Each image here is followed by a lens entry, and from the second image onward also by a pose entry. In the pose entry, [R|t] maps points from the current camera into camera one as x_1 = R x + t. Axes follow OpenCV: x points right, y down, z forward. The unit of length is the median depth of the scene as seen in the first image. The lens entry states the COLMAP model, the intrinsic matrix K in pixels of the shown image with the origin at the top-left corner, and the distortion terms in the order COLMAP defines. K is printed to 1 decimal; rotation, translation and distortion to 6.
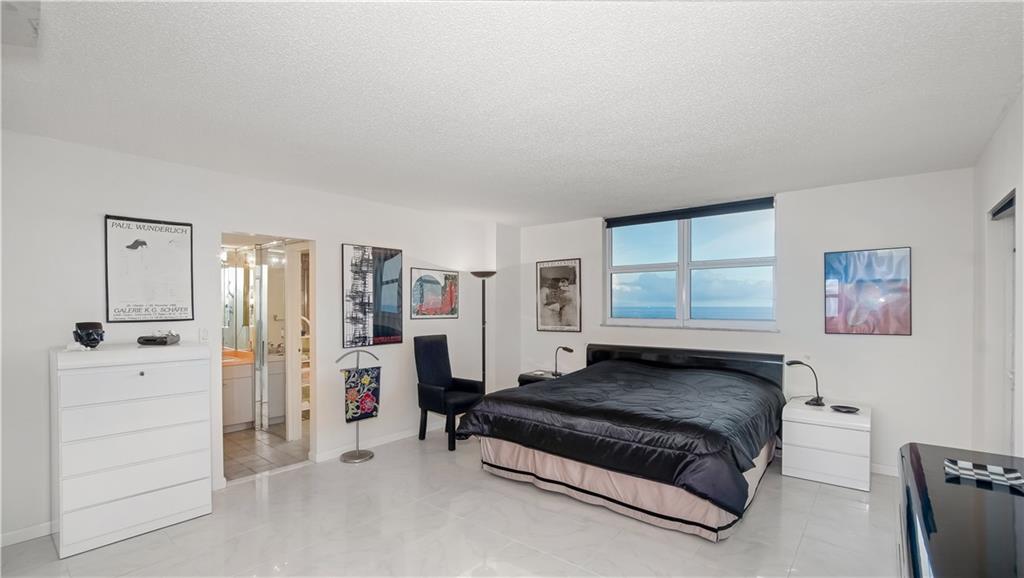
lens RADIAL K [[468.4, 0, 516.0], [0, 468.4, 298.4], [0, 0, 1]] dist [-0.010113, 0.003435]
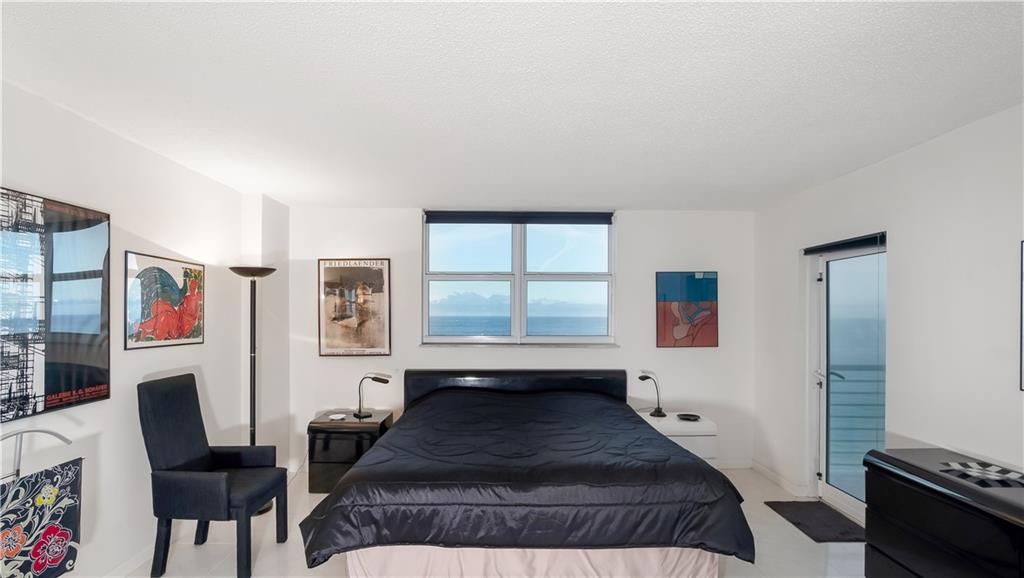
lens RADIAL K [[468.4, 0, 511.0], [0, 468.4, 309.4], [0, 0, 1]] dist [-0.010113, 0.003435]
pose [[0.761774, 0.009501, 0.647774, -0.233430], [-0.012831, 0.999918, 0.000422, -0.006320], [-0.647716, -0.008633, 0.761833, 0.329007]]
